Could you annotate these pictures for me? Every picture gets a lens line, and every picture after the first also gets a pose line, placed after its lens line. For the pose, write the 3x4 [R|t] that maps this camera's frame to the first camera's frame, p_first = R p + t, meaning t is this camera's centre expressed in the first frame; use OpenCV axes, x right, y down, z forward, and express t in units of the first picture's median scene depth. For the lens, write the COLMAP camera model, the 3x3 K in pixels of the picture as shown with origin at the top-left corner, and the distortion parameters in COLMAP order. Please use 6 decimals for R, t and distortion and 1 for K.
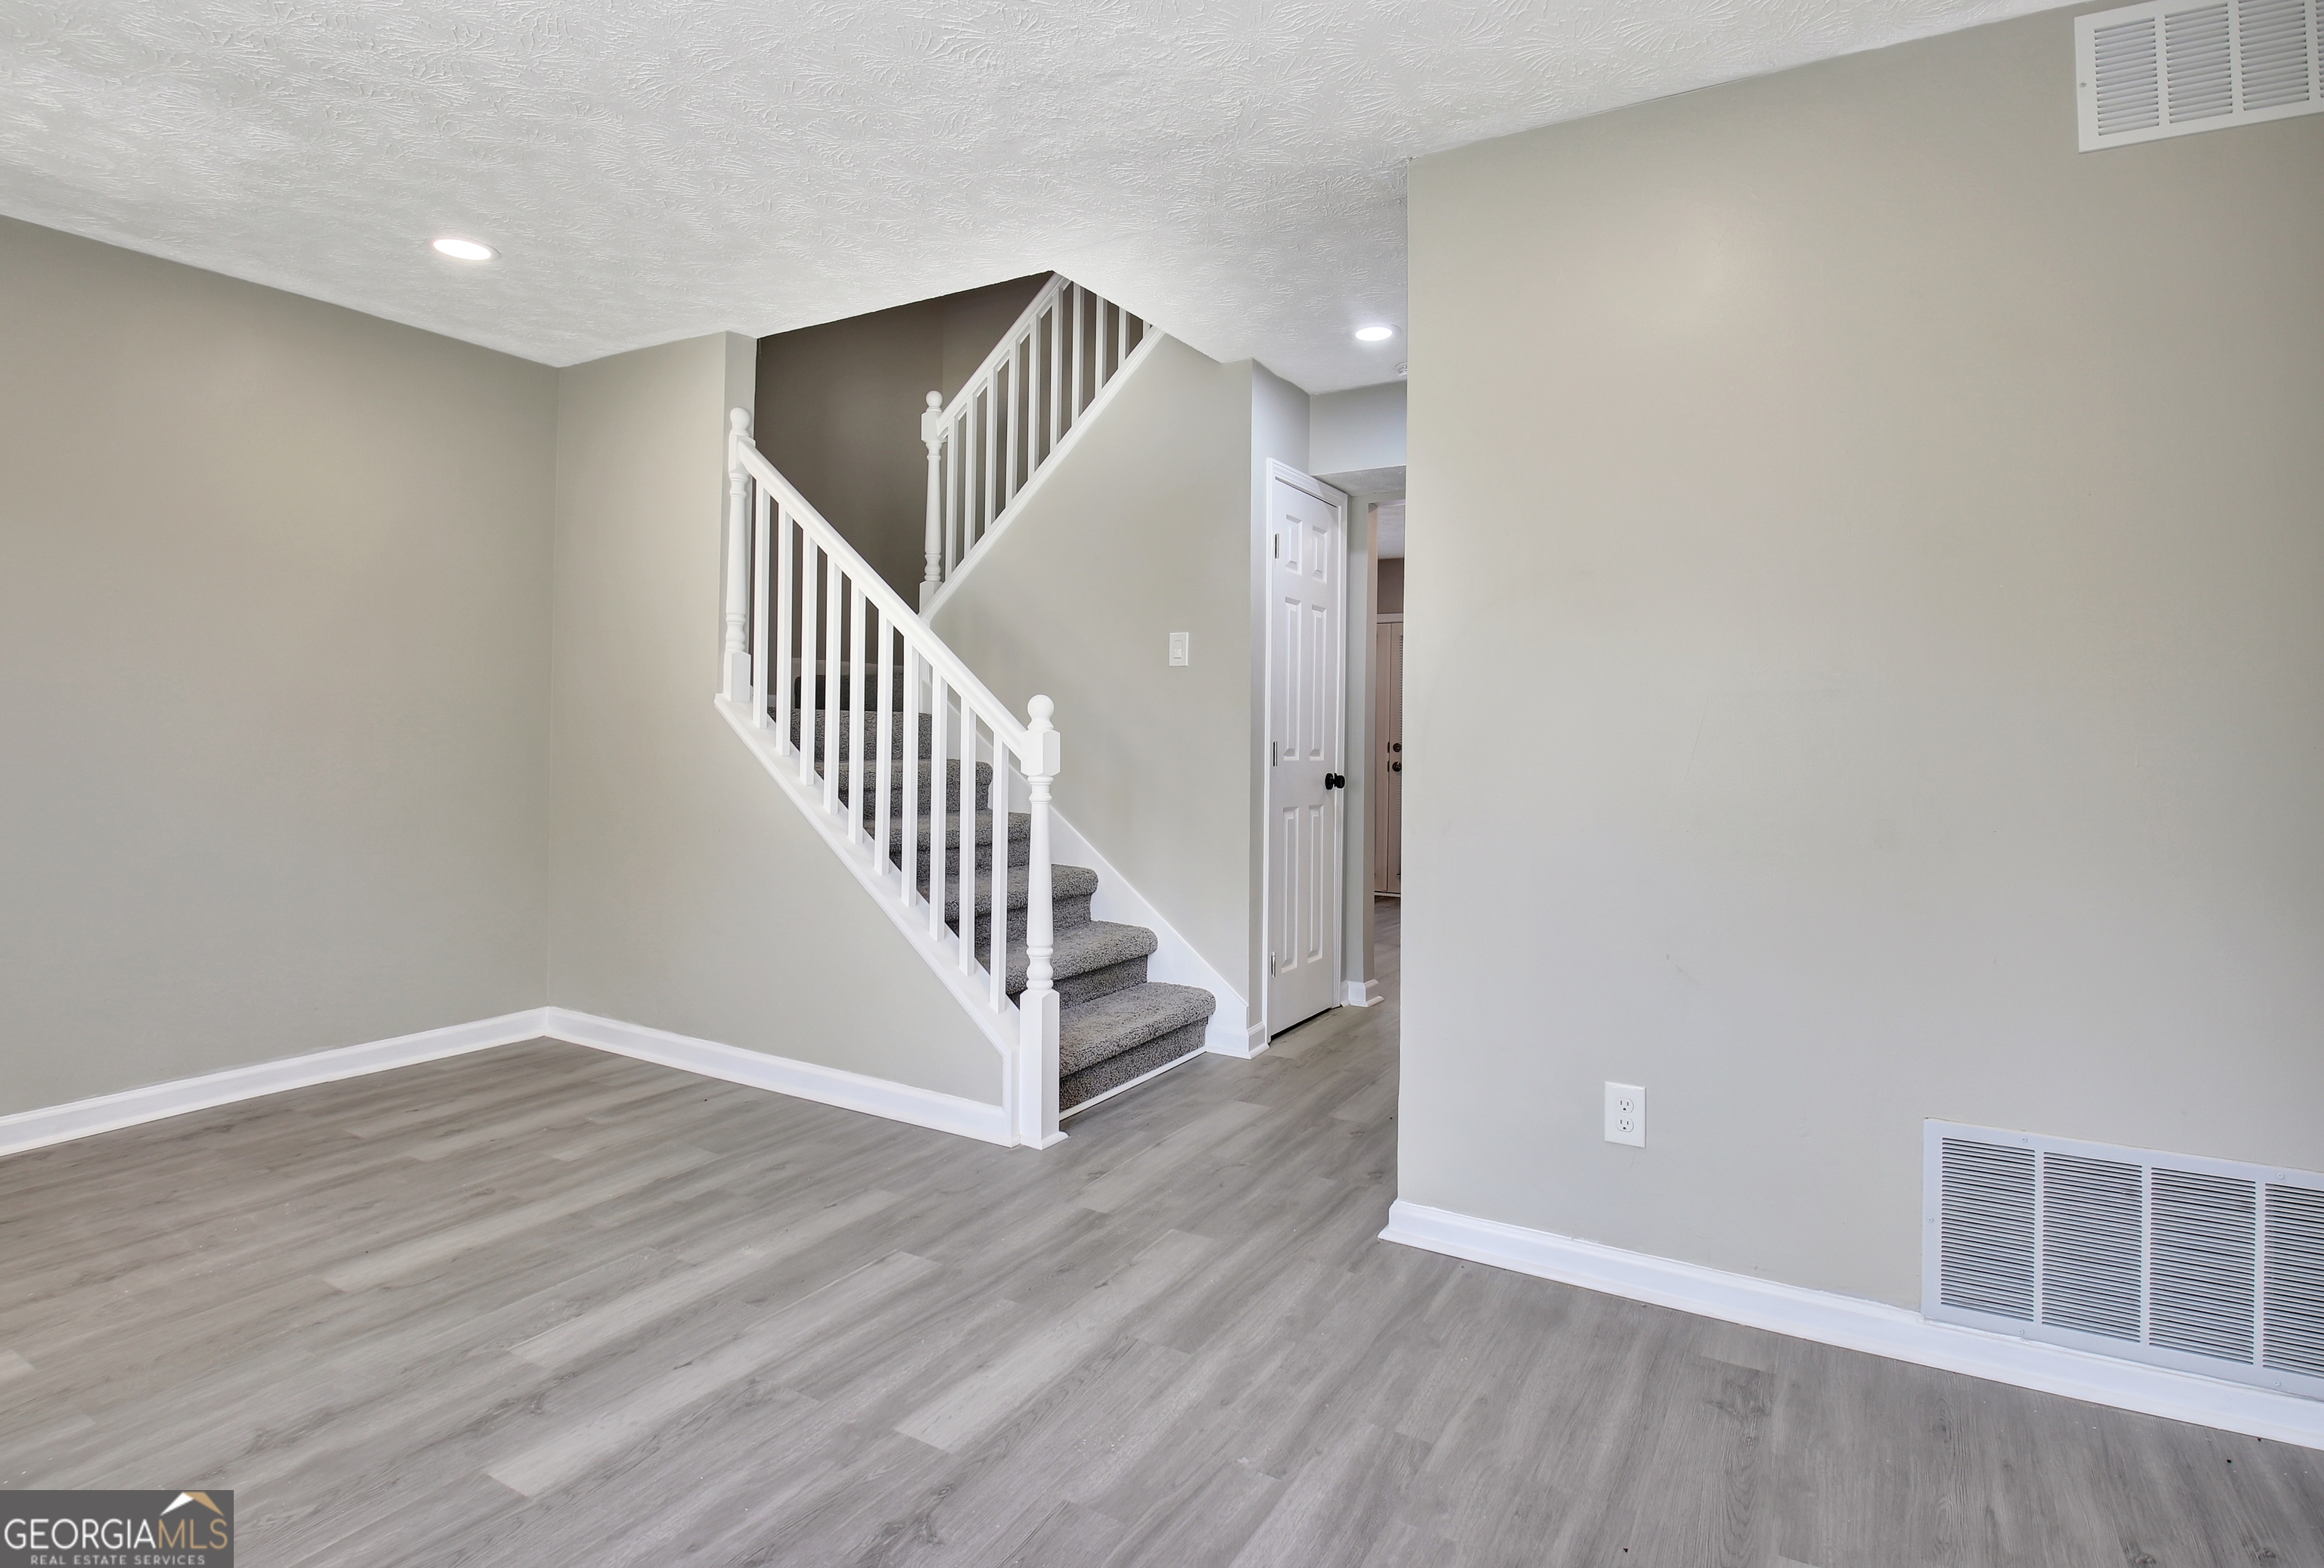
lens RADIAL K [[1192.9, 0, 1154.2], [0, 1192.9, 724.9], [0, 0, 1]] dist [0.019513, -0.030701]
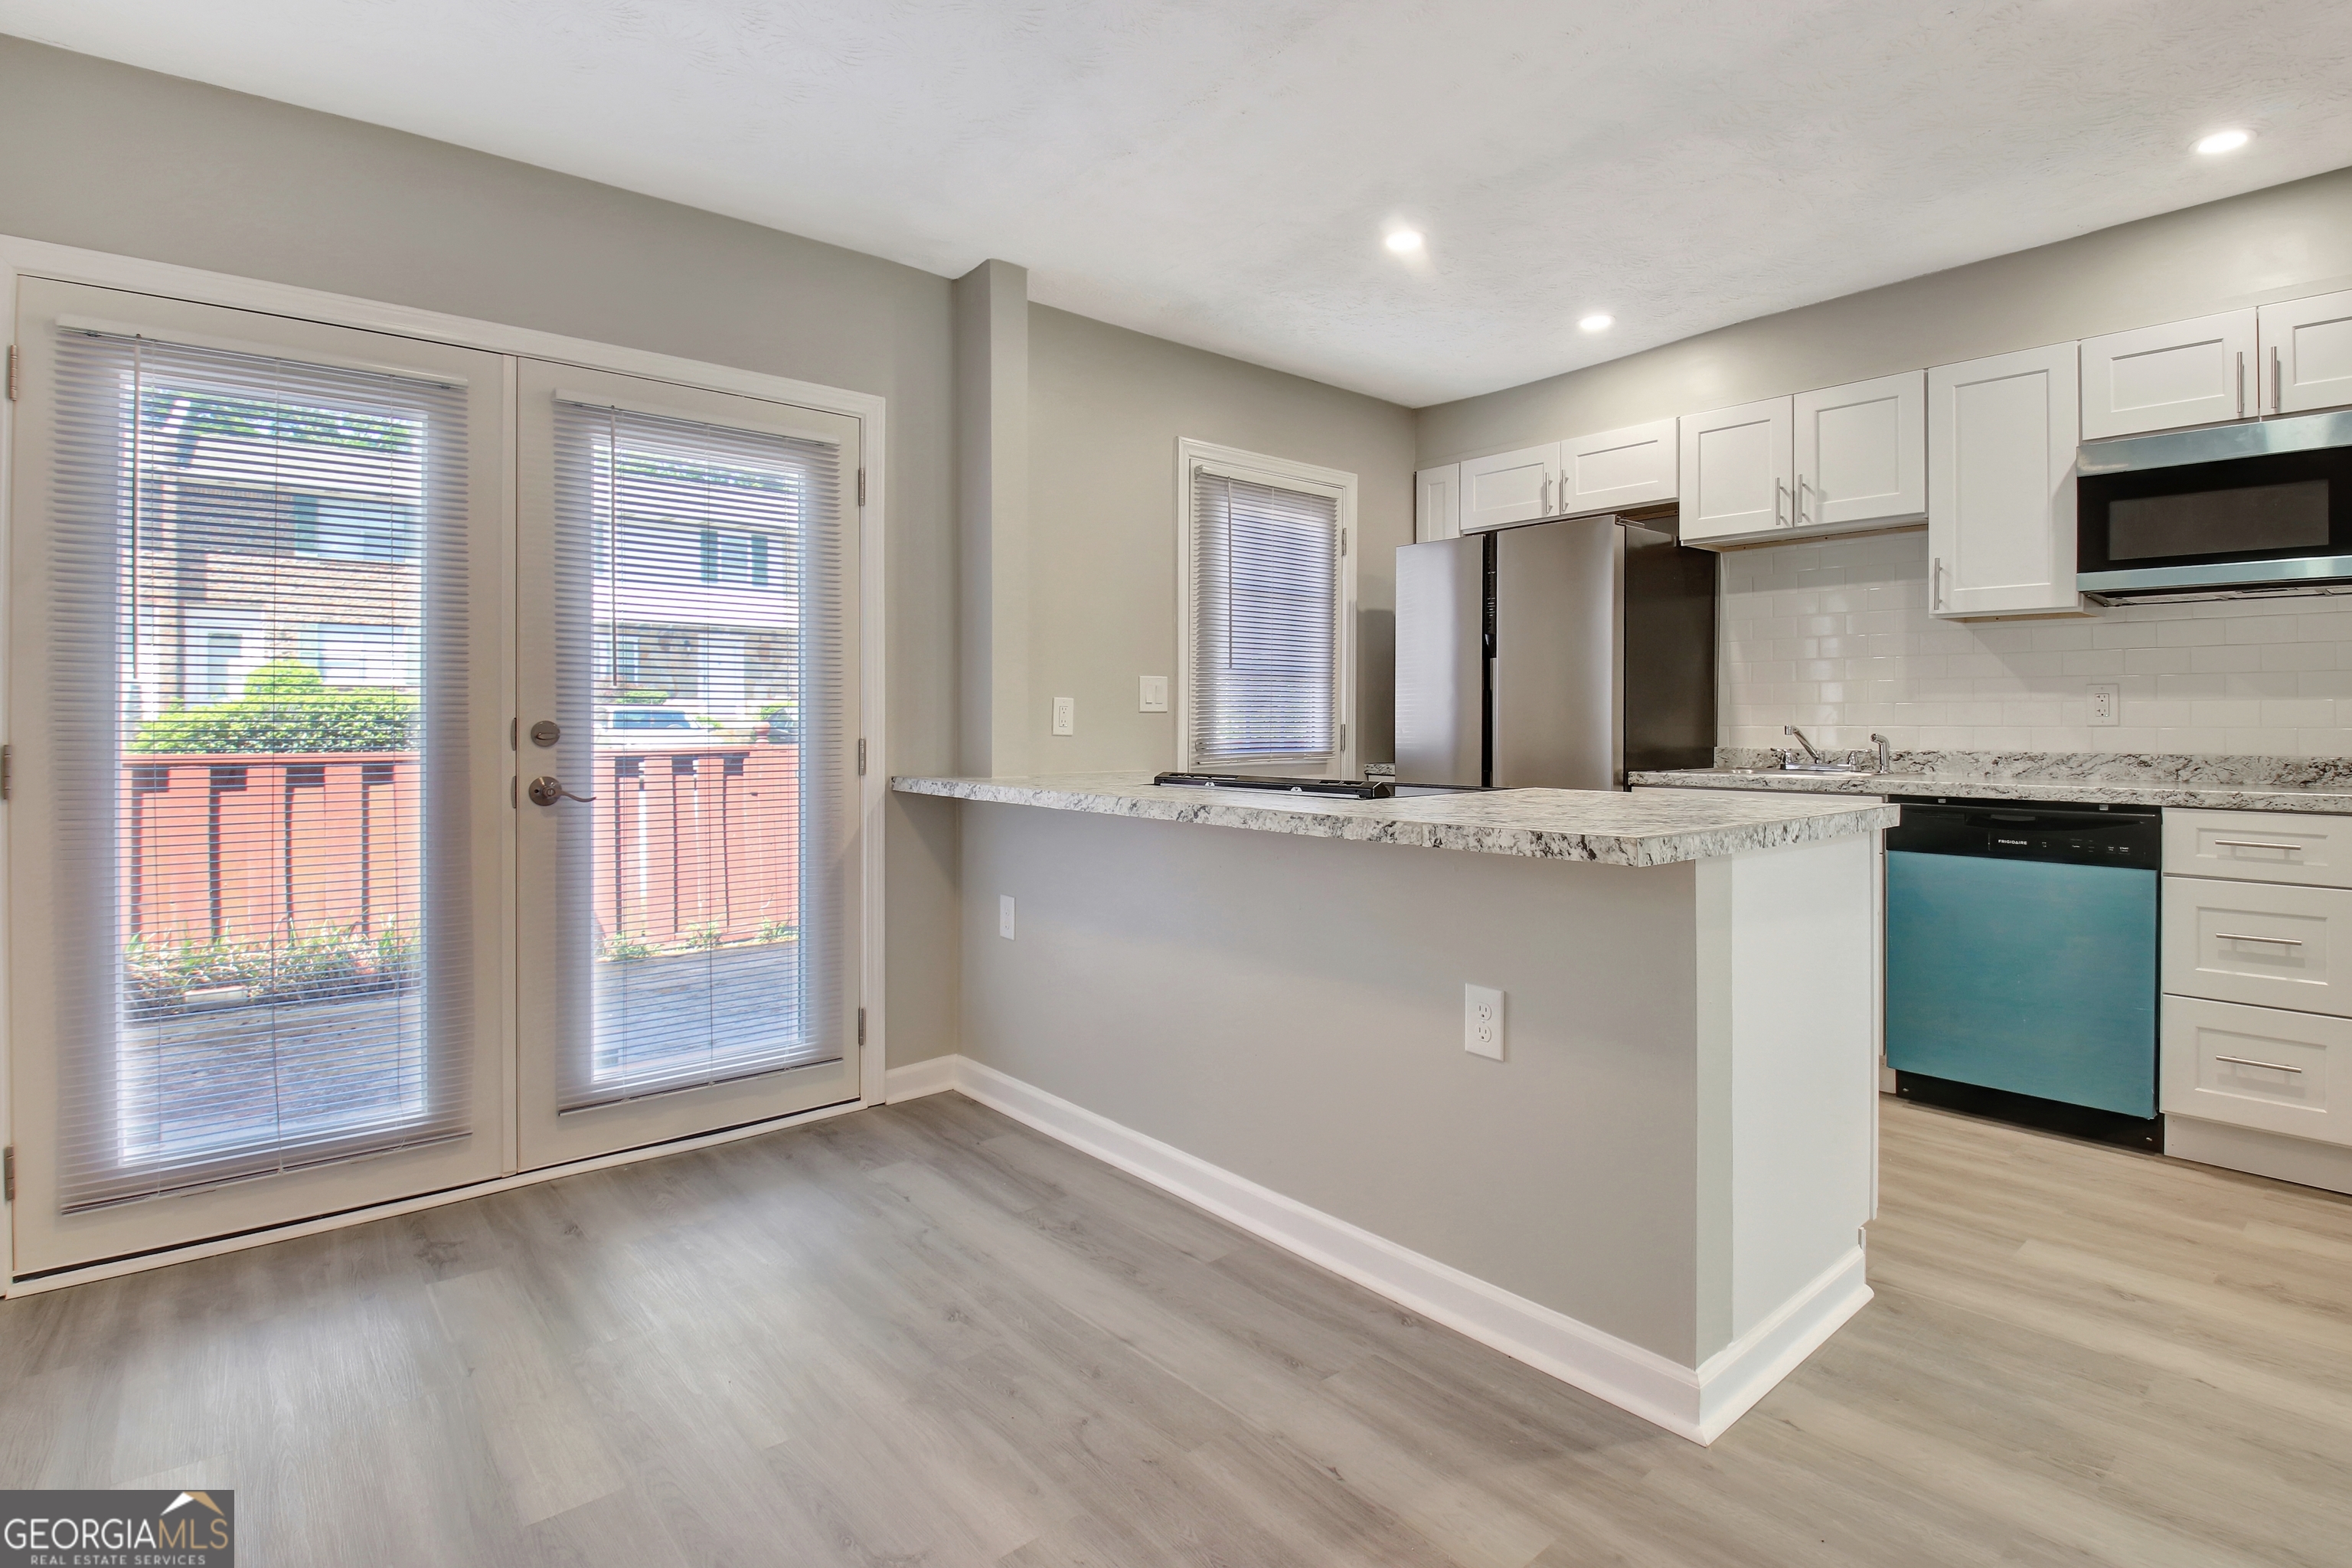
lens RADIAL K [[1152.5, 0, 1179.9], [0, 1152.5, 728.9], [0, 0, 1]] dist [0.005279, -0.020604]
pose [[0.322577, -0.017030, 0.946390, -0.121331], [-0.004069, 0.999804, 0.019378, 0.031175], [-0.946534, -0.010102, 0.322445, 2.156457]]
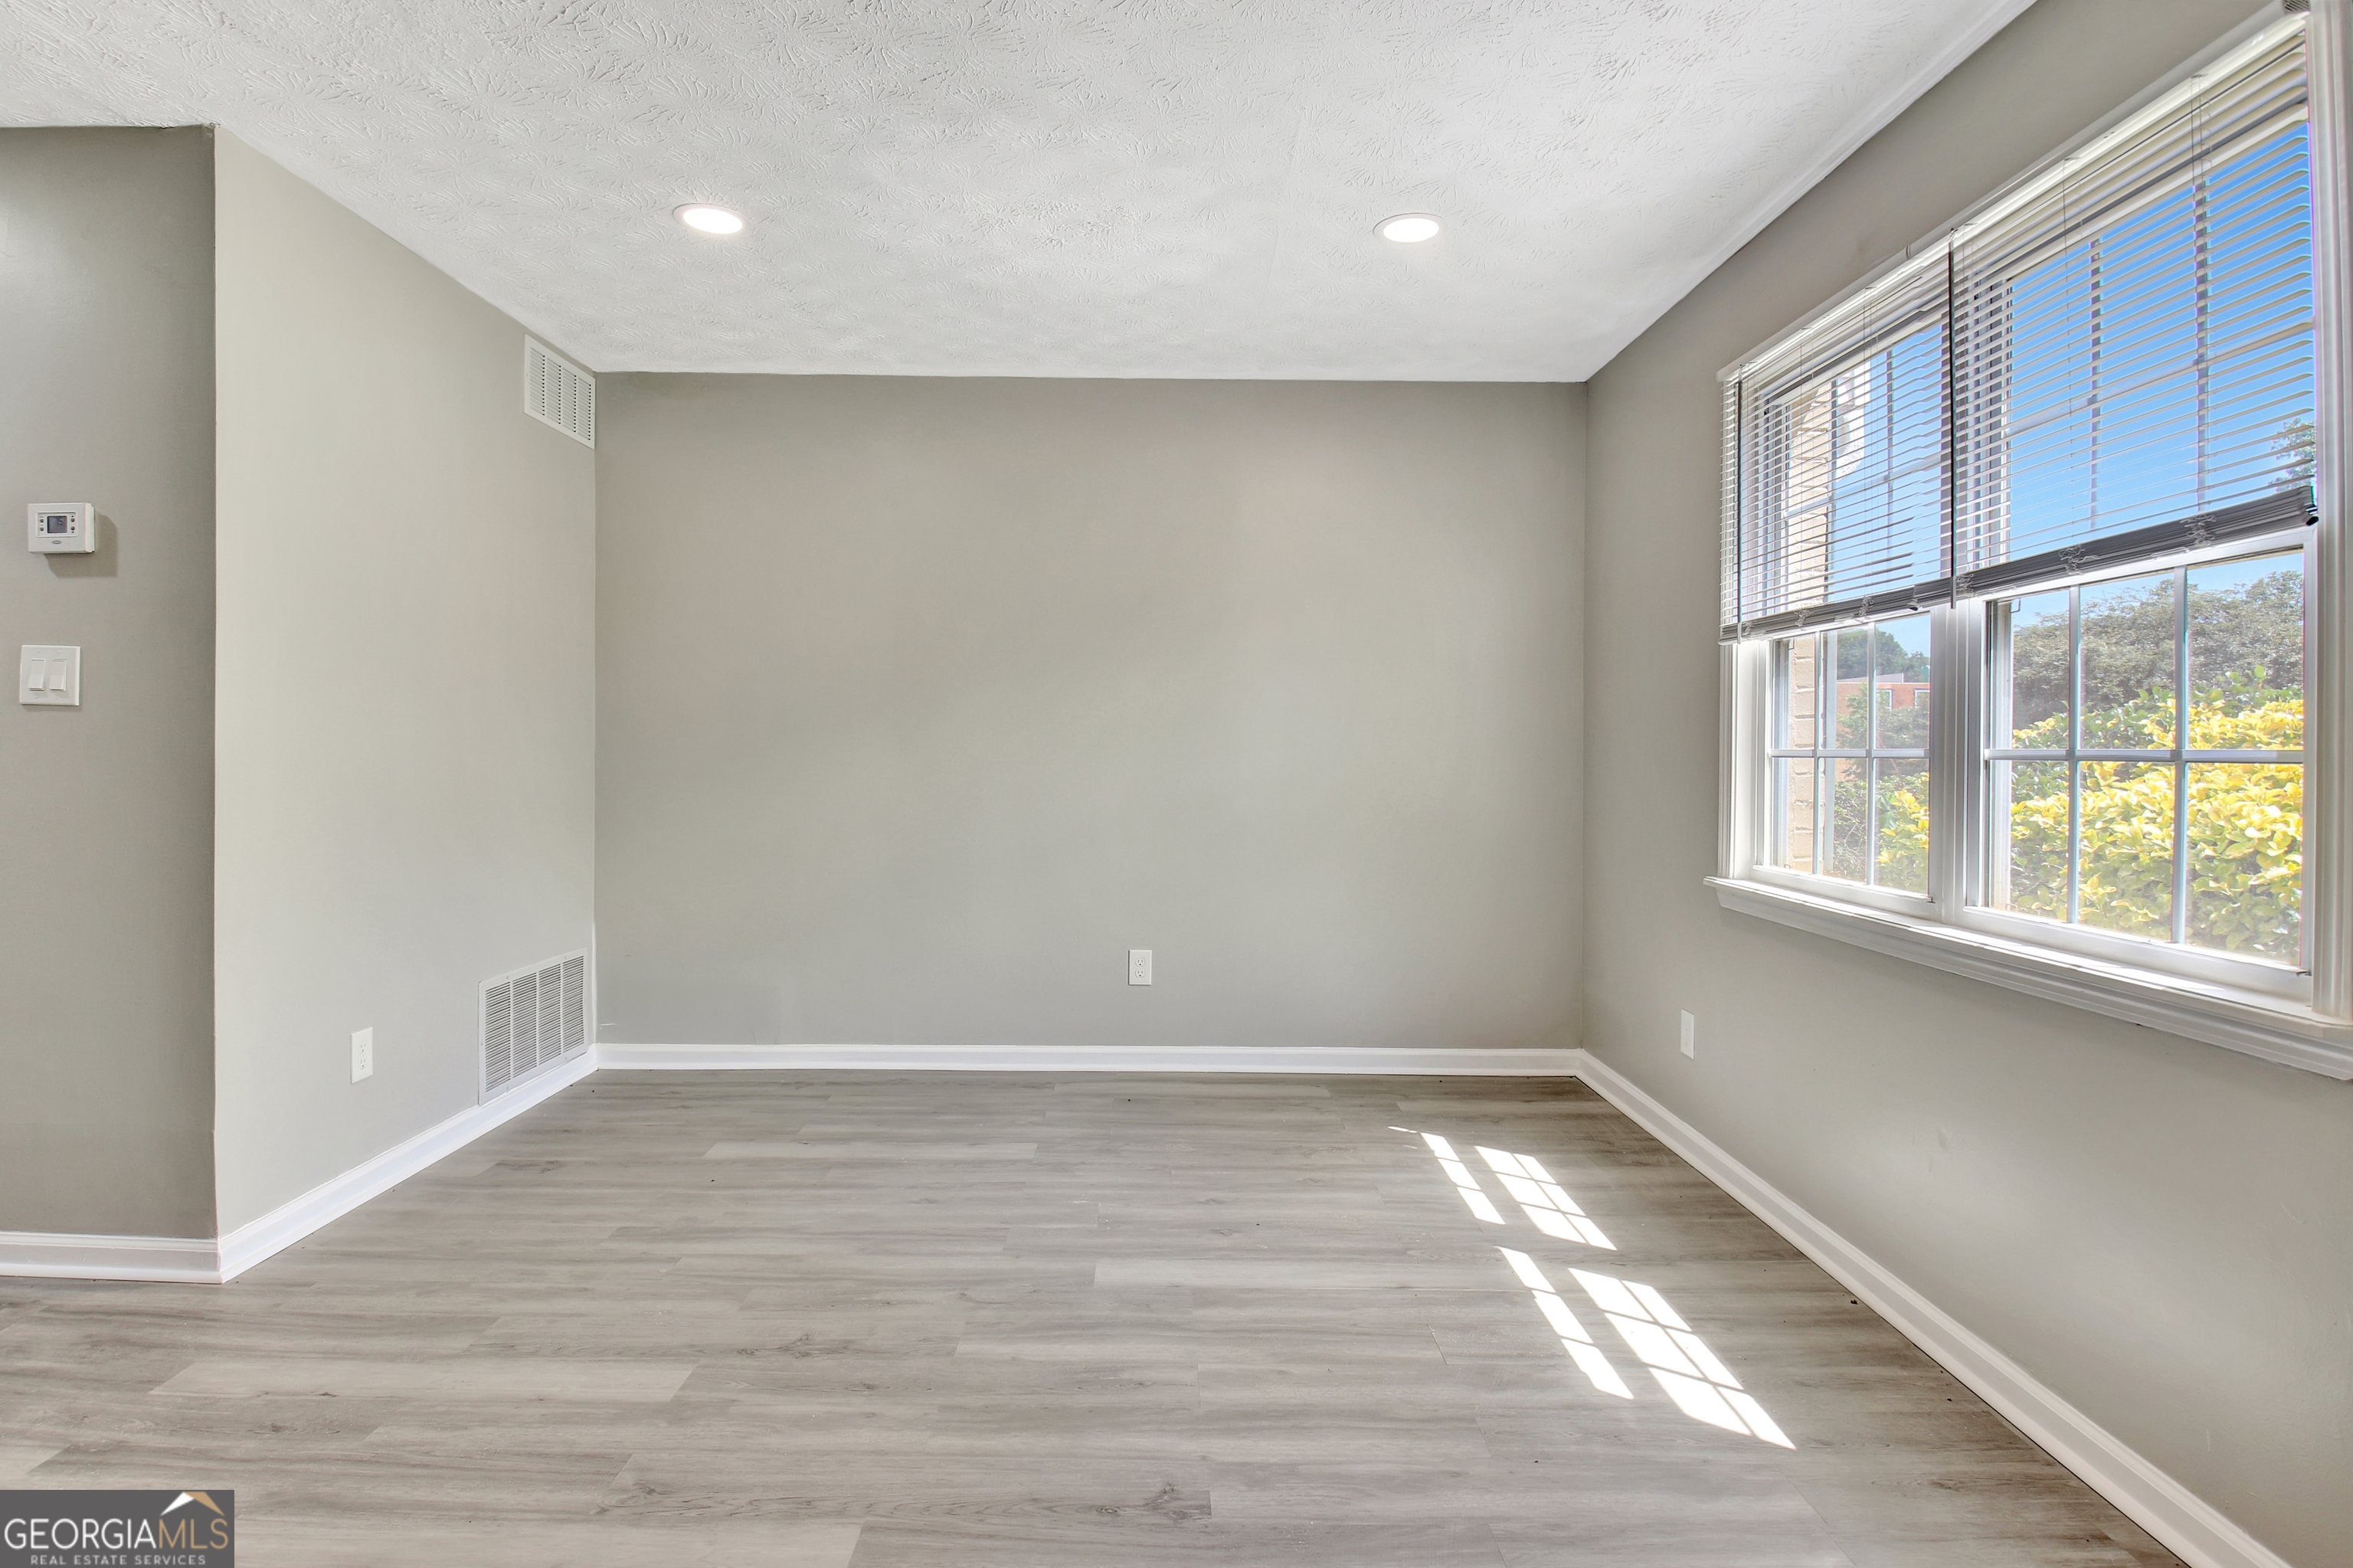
lens RADIAL K [[1189.8, 0, 1164.9], [0, 1189.8, 749.5], [0, 0, 1]] dist [0.021981, -0.027897]
pose [[-0.521150, -0.012248, 0.853377, -0.930163], [-0.019367, 0.999809, 0.002522, -0.005229], [-0.853245, -0.015213, -0.521288, 0.814196]]
